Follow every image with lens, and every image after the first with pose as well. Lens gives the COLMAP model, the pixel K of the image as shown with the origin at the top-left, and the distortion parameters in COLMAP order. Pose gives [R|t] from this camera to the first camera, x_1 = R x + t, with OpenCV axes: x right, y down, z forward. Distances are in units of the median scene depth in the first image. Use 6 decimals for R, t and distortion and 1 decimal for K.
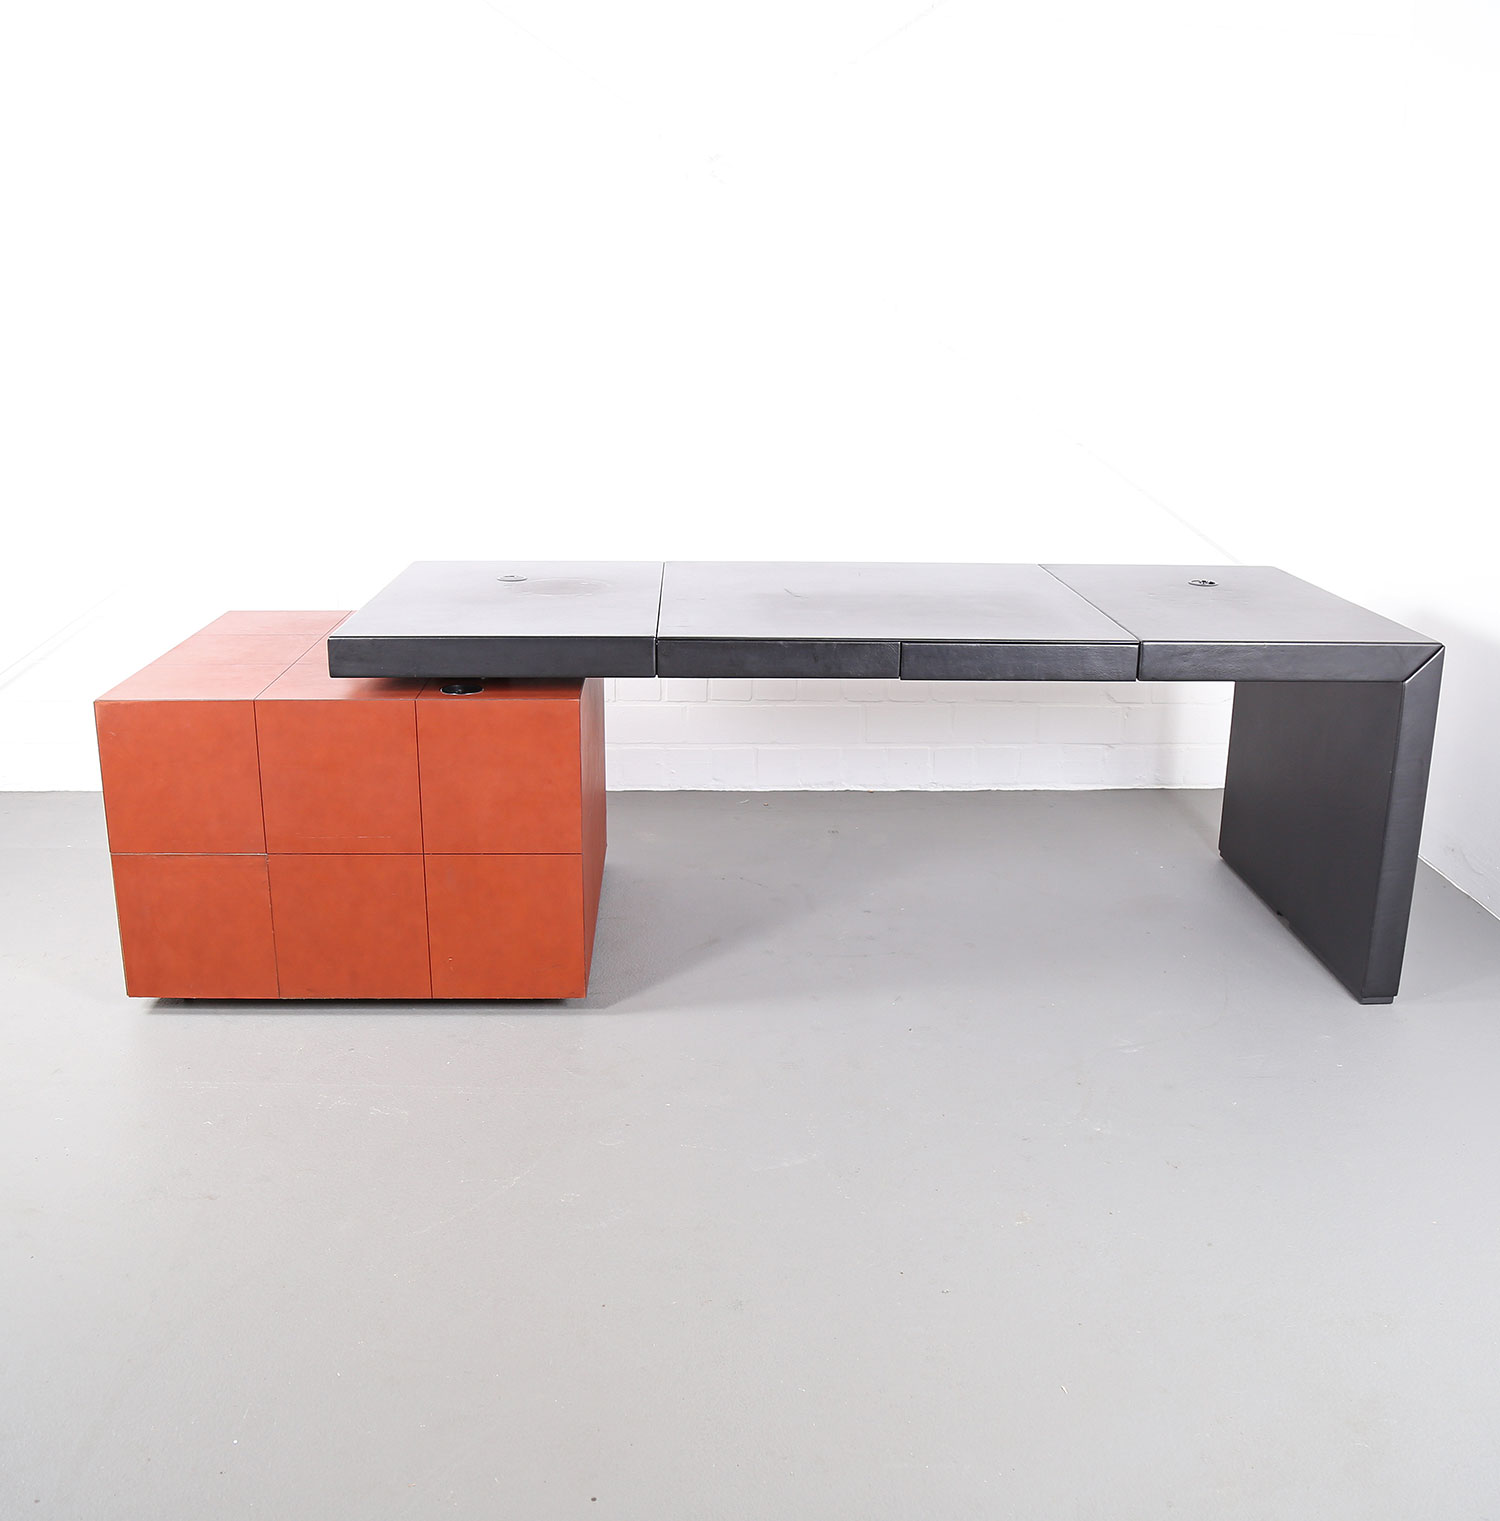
lens RADIAL K [[1551.4, 0, 775.0], [0, 1551.4, 767.9], [0, 0, 1]] dist [-0.123887, 0.000398]
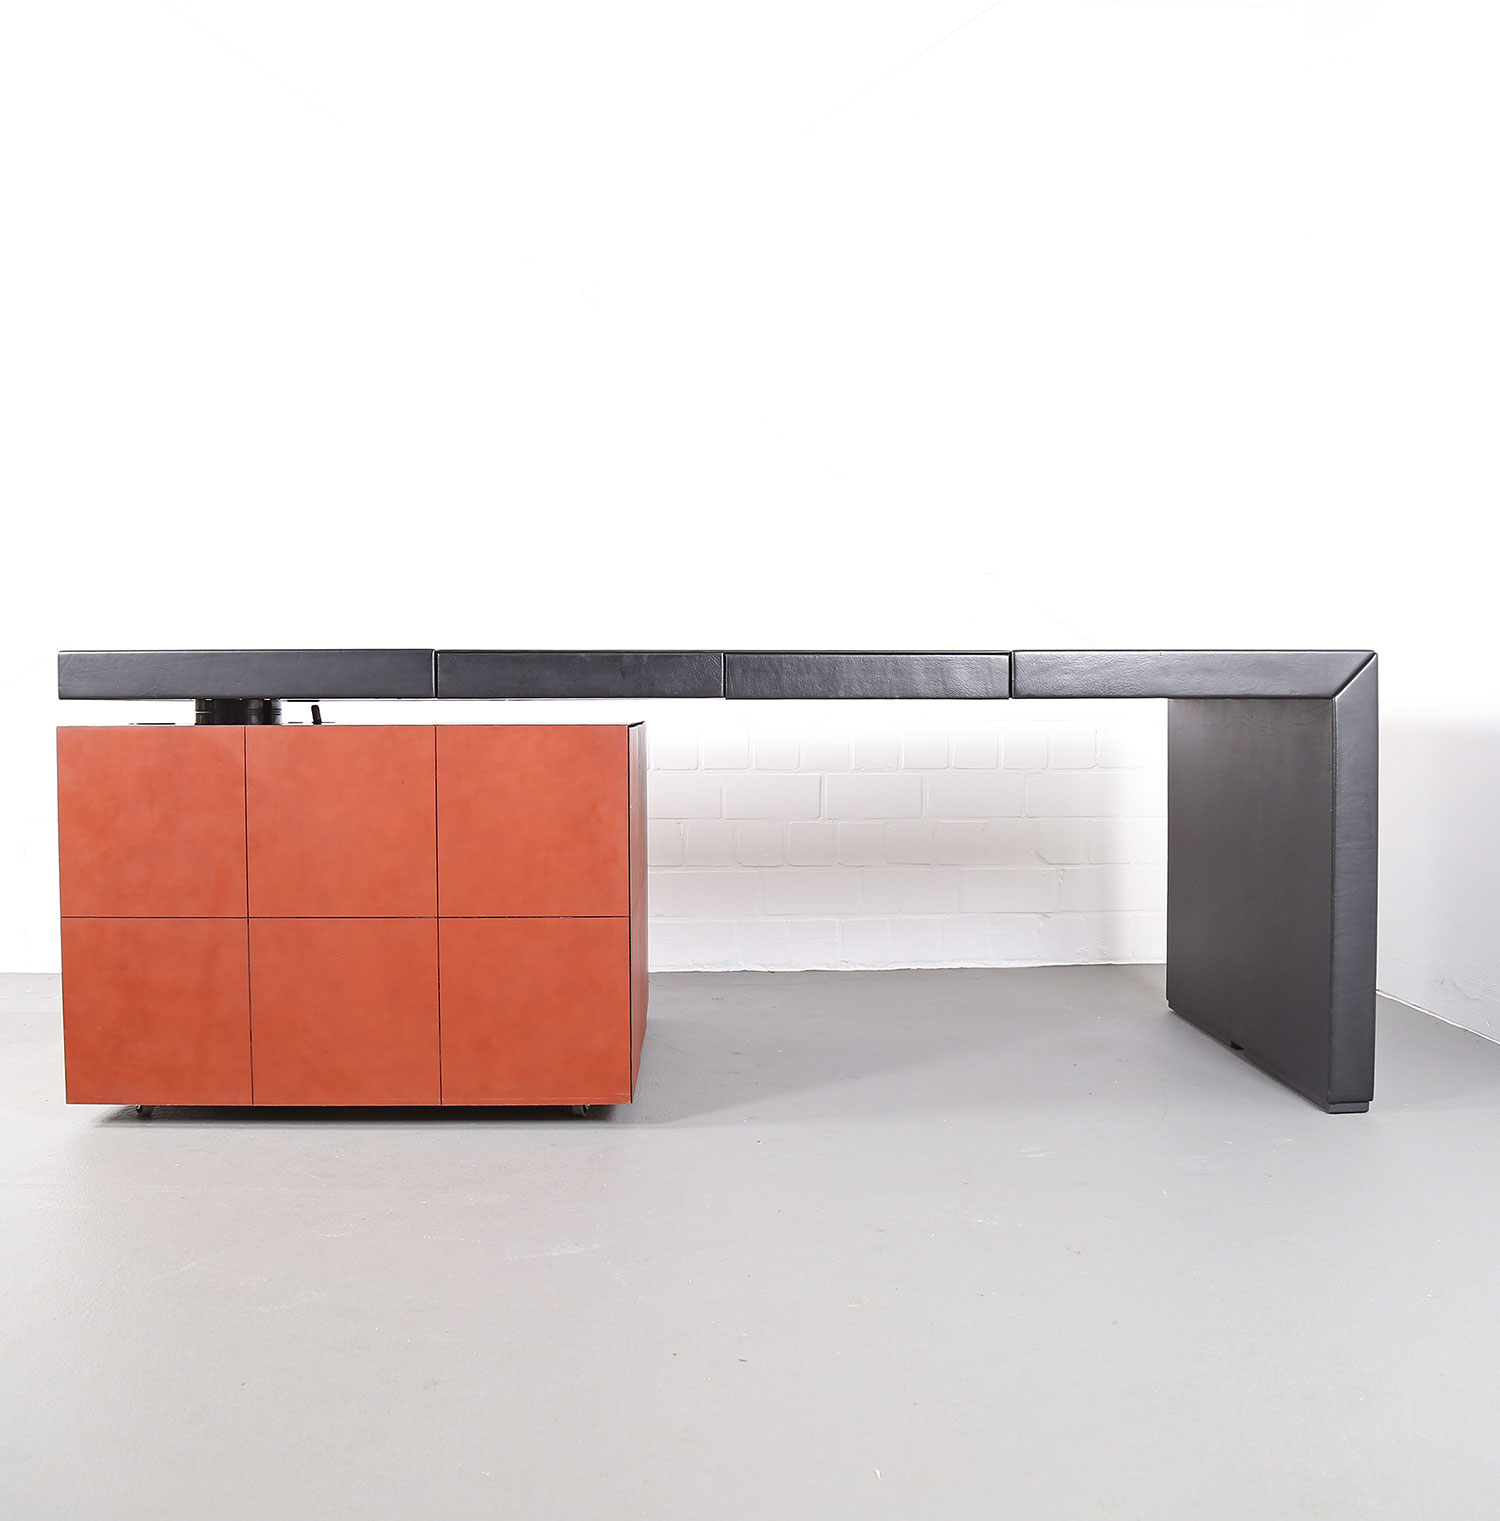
lens RADIAL K [[1571.1, 0, 751.8], [0, 1571.1, 727.7], [0, 0, 1]] dist [-0.114560, 0.004667]
pose [[0.999570, -0.018902, -0.022408, 0.108872], [0.012245, 0.963706, -0.266685, 0.175646], [0.026636, 0.266296, 0.963523, 0.169047]]
